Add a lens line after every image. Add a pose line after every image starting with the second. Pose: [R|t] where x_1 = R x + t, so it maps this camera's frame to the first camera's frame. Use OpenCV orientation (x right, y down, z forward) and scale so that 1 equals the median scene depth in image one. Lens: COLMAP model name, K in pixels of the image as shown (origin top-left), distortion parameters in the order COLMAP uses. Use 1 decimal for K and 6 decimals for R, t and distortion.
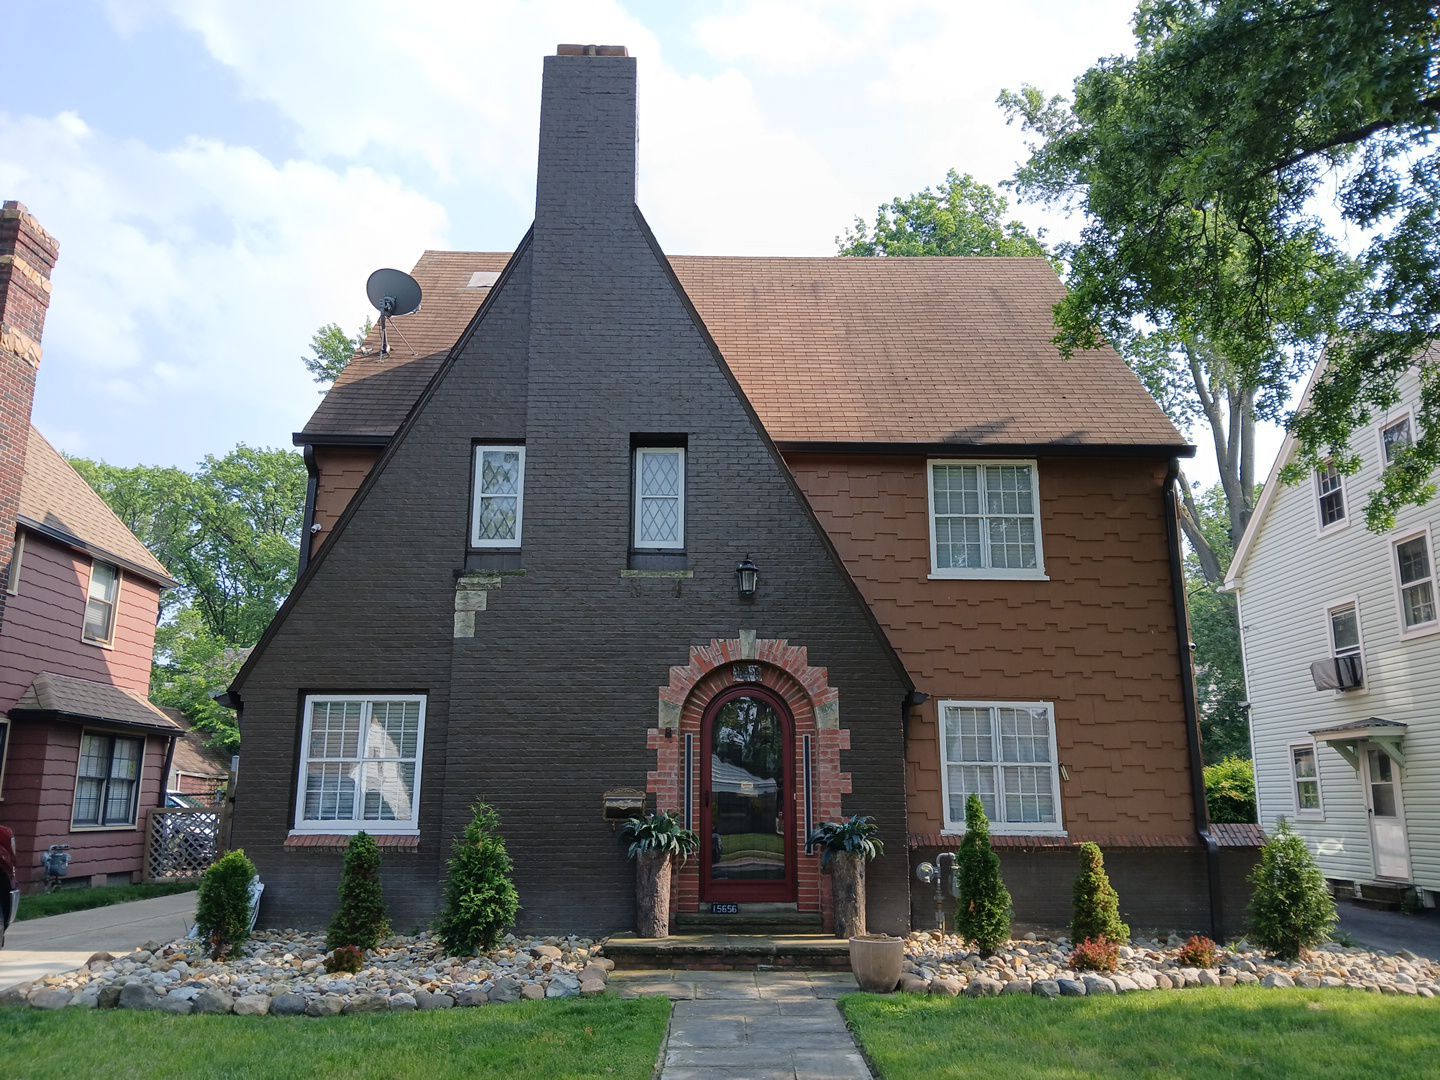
lens RADIAL K [[1120.3, 0, 728.2], [0, 1120.3, 570.5], [0, 0, 1]] dist [0.031187, -0.023404]
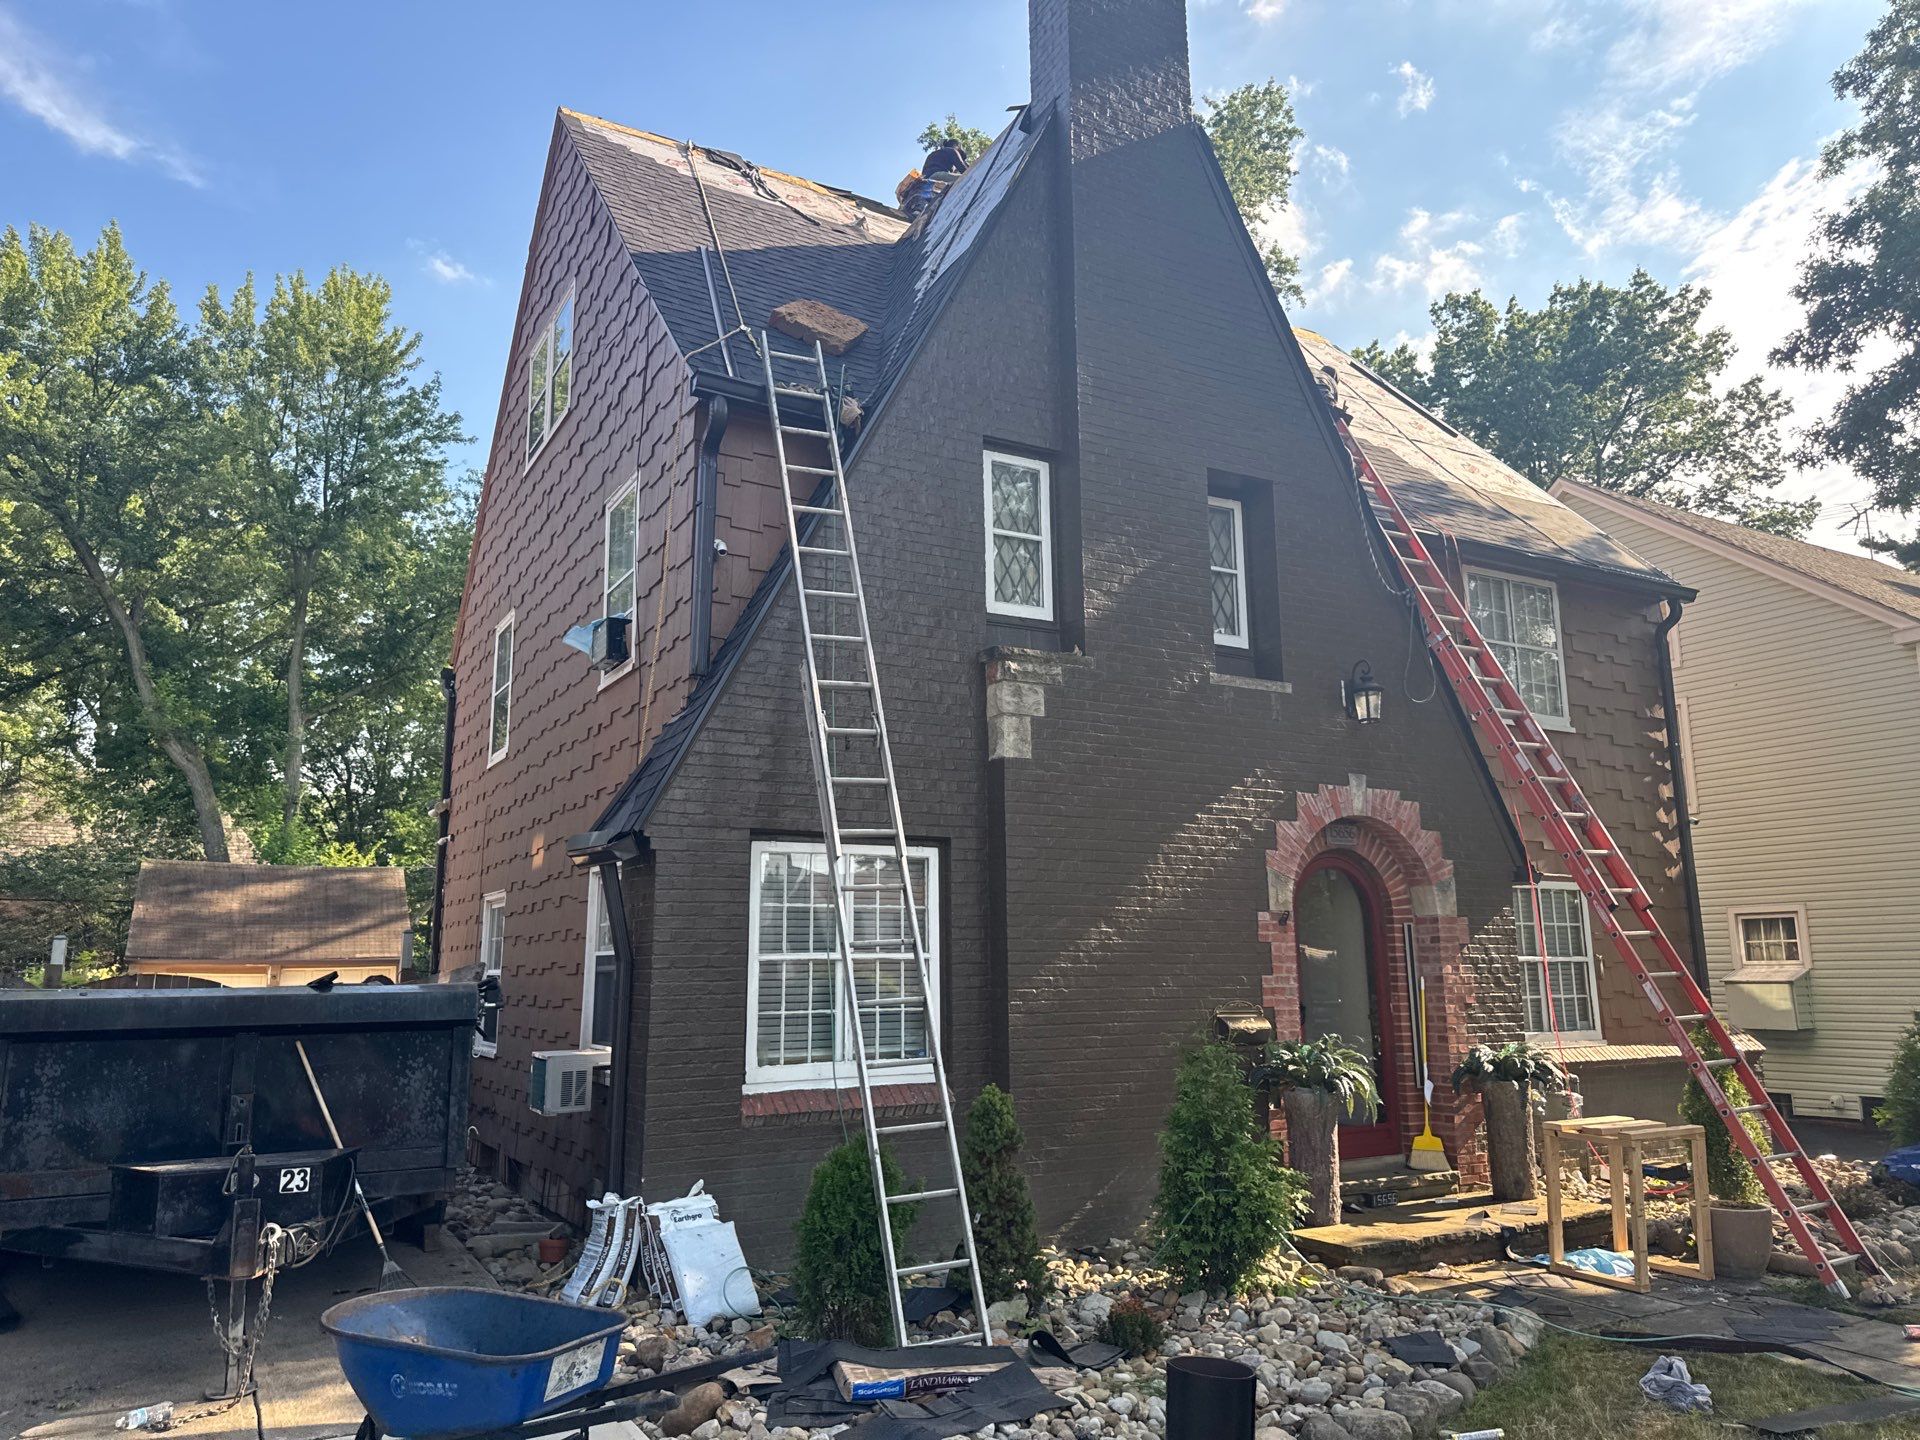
lens RADIAL K [[1366.6, 0, 960.9], [0, 1366.6, 733.9], [0, 0, 1]] dist [0.042600, -0.016680]
pose [[0.874540, 0.073242, 0.479391, -0.591282], [-0.085245, 0.996355, 0.003286, 0.043936], [-0.477402, -0.043740, 0.877595, 0.343040]]
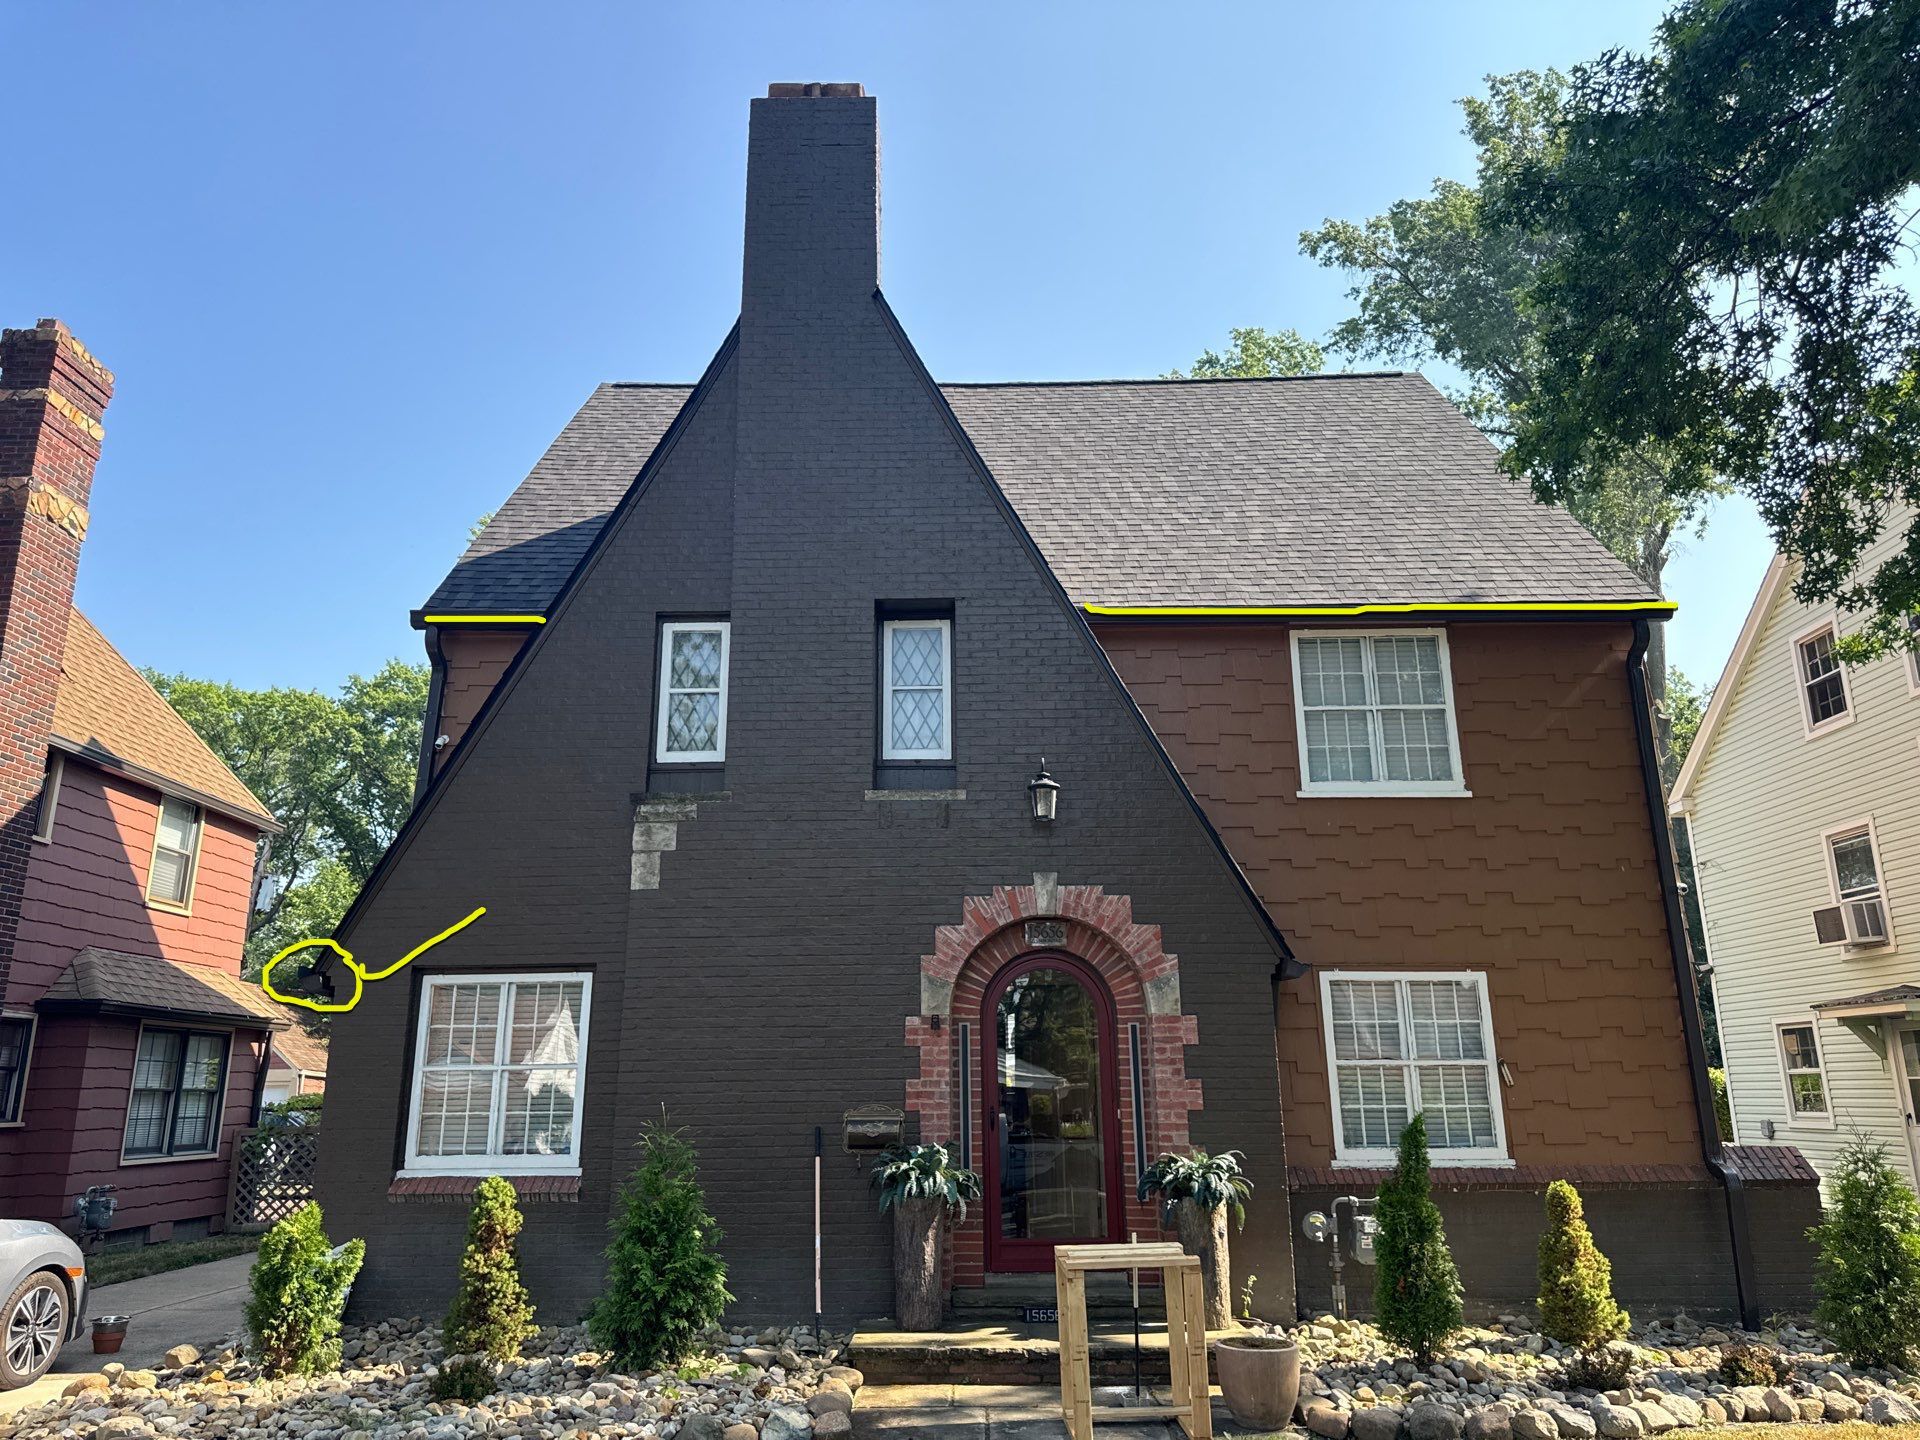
lens RADIAL K [[1366.6, 0, 955.6], [0, 1366.6, 729.9], [0, 0, 1]] dist [0.042600, -0.016680]
pose [[0.999554, -0.017714, -0.024051, -0.015990], [0.016331, 0.998266, -0.056548, 0.010438], [0.025011, 0.056130, 0.998110, 0.129655]]
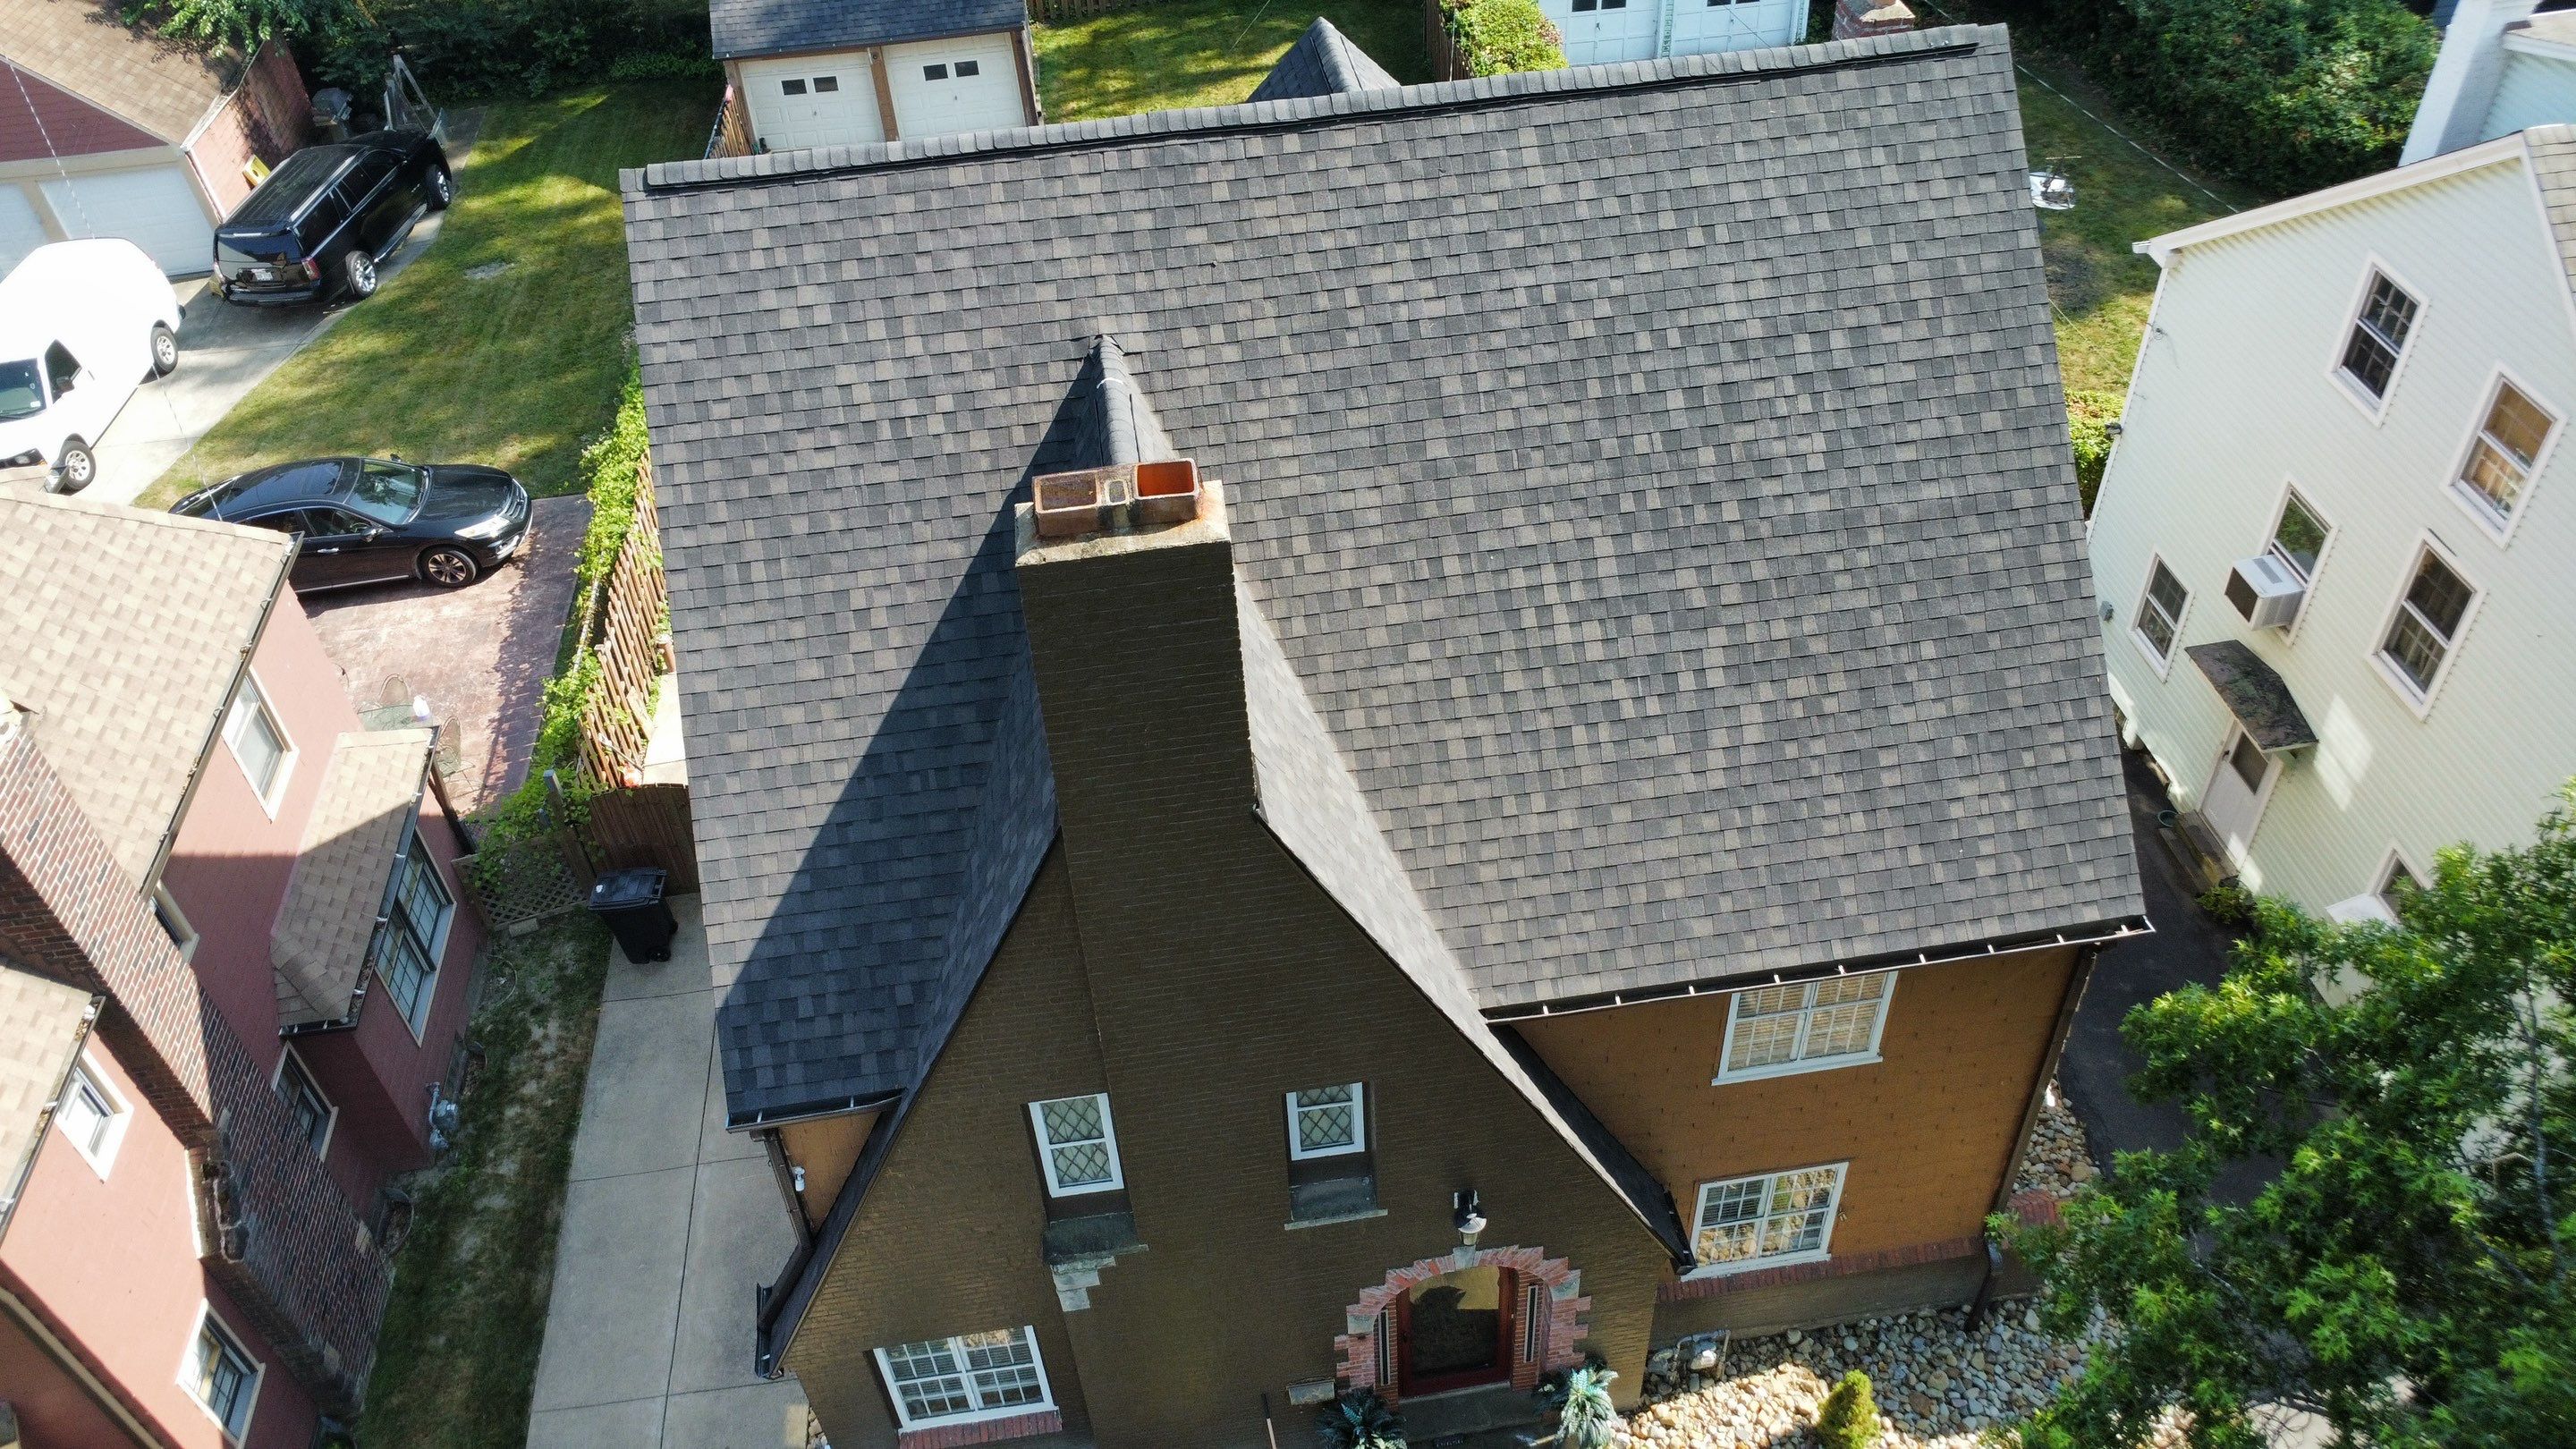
lens RADIAL K [[1856.7, 0, 1297.4], [0, 1856.7, 719.6], [0, 0, 1]] dist [-0.023111, 0.001330]
pose [[0.991962, -0.115451, 0.051787, -0.106927], [0.025083, 0.580565, 0.813828, -1.070944], [-0.124023, -0.805987, 0.578794, 0.568948]]
